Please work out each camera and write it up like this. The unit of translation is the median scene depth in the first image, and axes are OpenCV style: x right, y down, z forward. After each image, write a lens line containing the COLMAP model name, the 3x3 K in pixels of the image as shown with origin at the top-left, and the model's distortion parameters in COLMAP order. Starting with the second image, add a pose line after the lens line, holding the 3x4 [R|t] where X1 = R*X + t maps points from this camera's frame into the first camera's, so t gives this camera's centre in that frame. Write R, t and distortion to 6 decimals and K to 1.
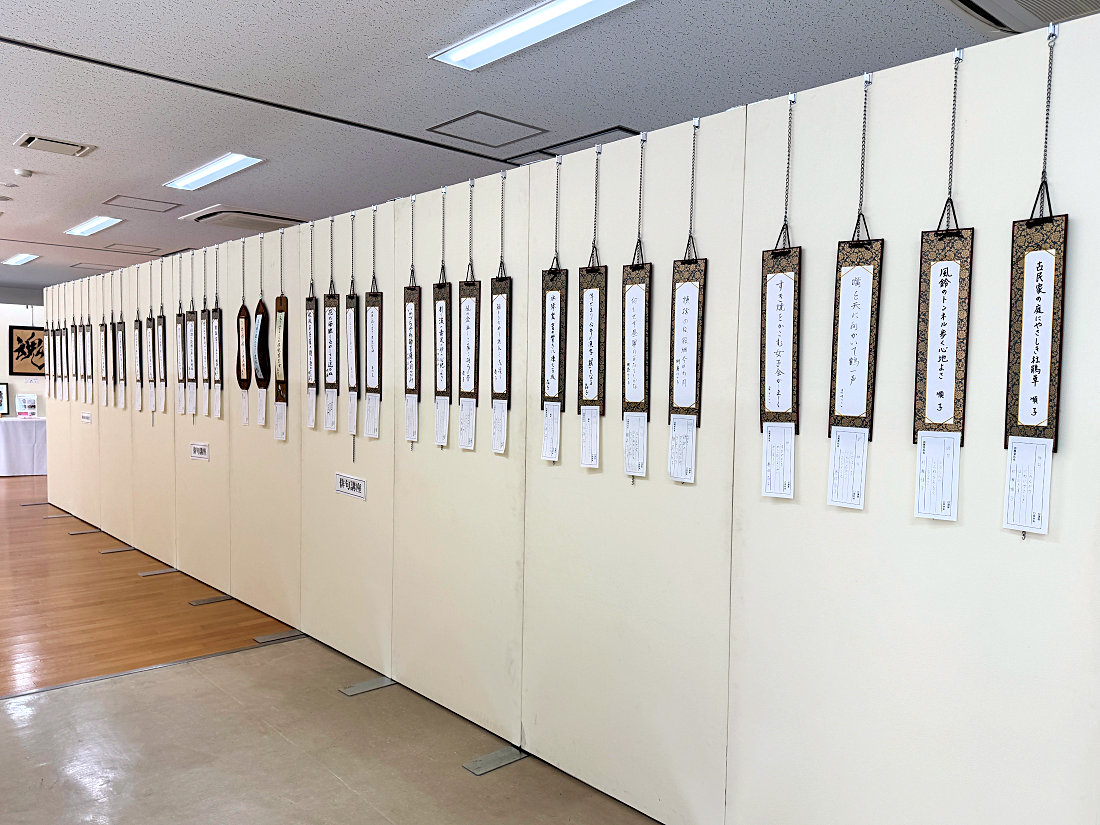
lens RADIAL K [[851.3, 0, 550.0], [0, 851.3, 412.5], [0, 0, 1]] dist [0.101092, -0.147648]
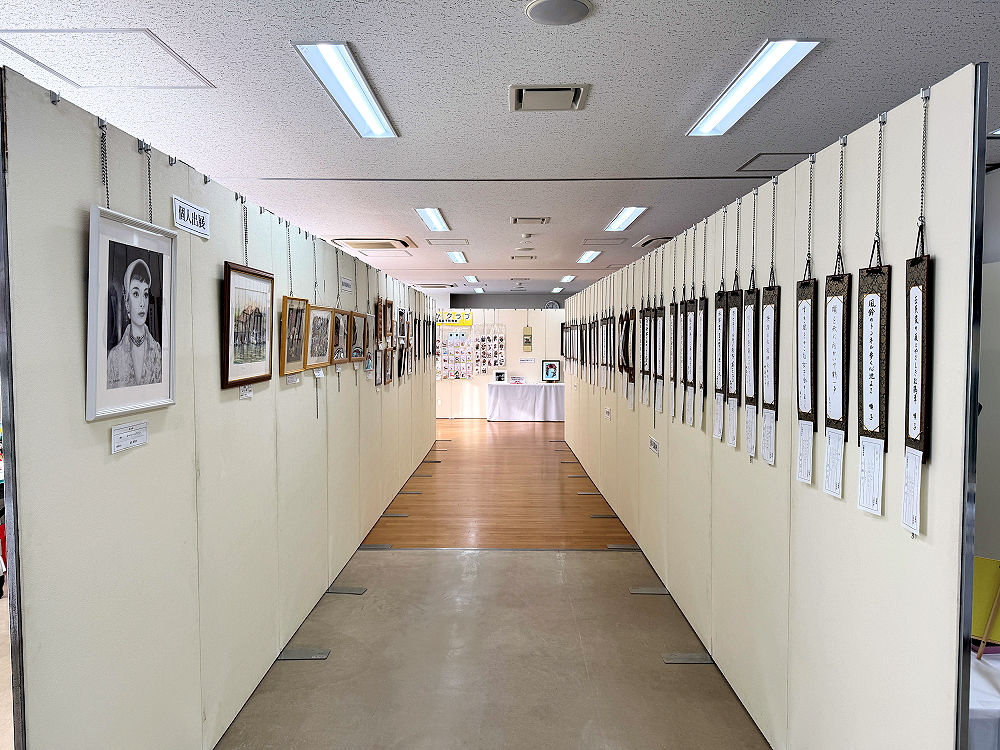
lens RADIAL K [[723.0, 0, 500.0], [0, 723.0, 375.0], [0, 0, 1]] dist [0.096140, -0.115497]
pose [[0.744534, 0.019790, -0.667291, 0.339198], [-0.022546, 0.999736, 0.004494, -0.026026], [0.667204, 0.011699, 0.744783, -0.036266]]
